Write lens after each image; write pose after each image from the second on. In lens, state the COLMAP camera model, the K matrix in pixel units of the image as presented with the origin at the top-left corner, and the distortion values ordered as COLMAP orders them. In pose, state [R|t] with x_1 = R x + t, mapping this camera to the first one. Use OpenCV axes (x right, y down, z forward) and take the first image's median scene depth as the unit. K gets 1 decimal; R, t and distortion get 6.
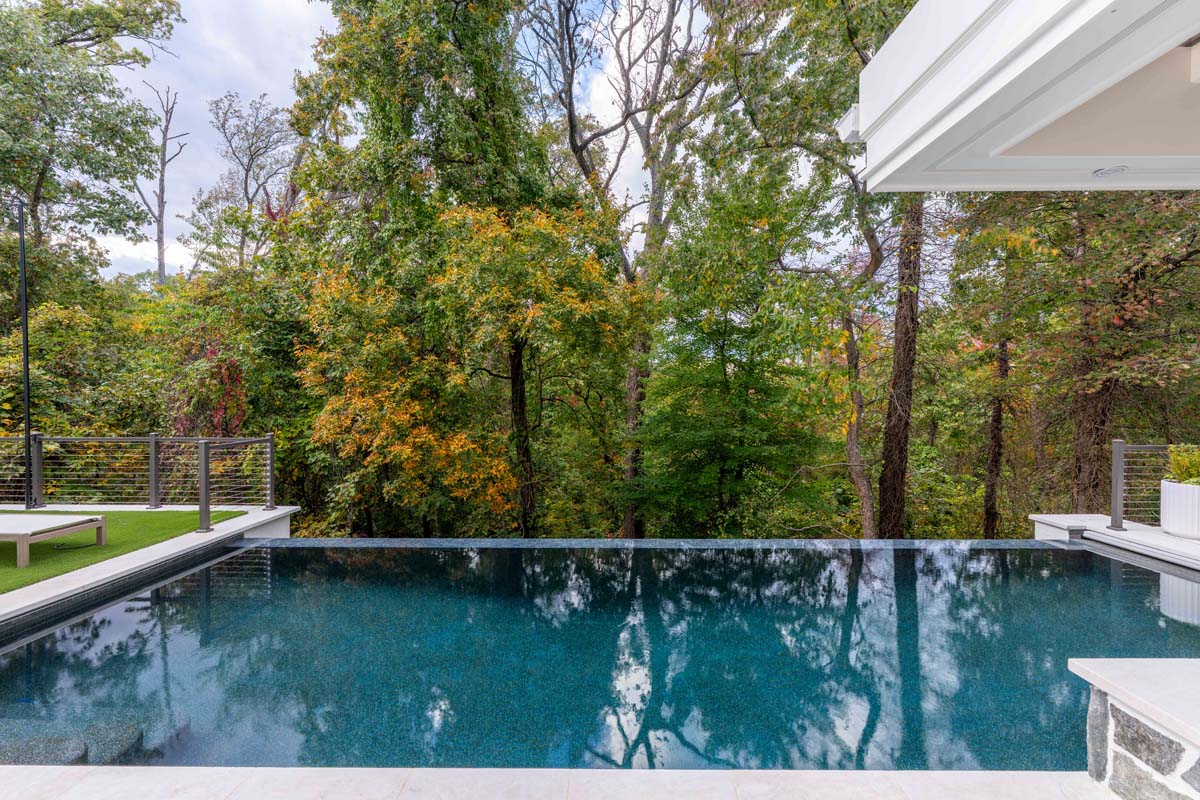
lens RADIAL K [[520.6, 0, 605.2], [0, 520.6, 397.9], [0, 0, 1]] dist [0.000129, -0.000539]
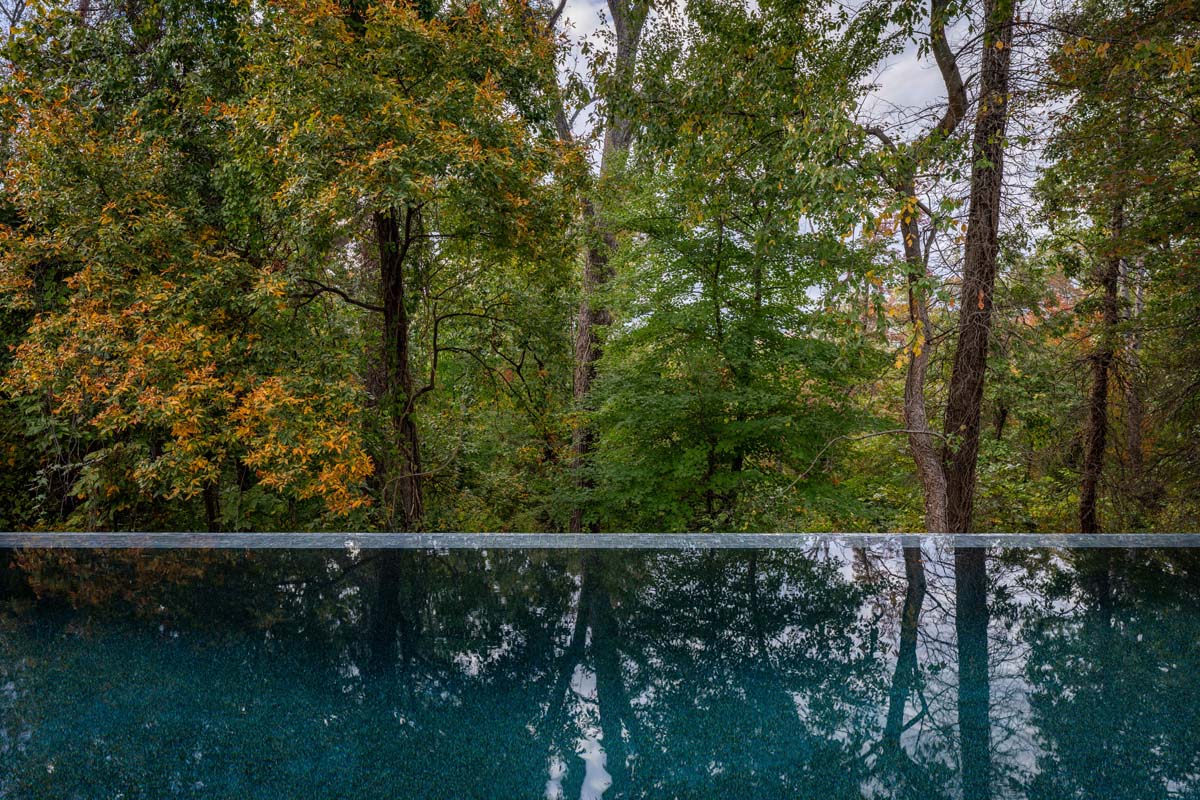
lens RADIAL K [[698.8, 0, 606.6], [0, 698.8, 399.5], [0, 0, 1]] dist [-0.005927, -0.000786]
pose [[0.997924, 0.013307, 0.063008, 0.041740], [-0.014382, 0.999758, 0.016629, 0.058273], [-0.062772, -0.017501, 0.997874, 0.145487]]
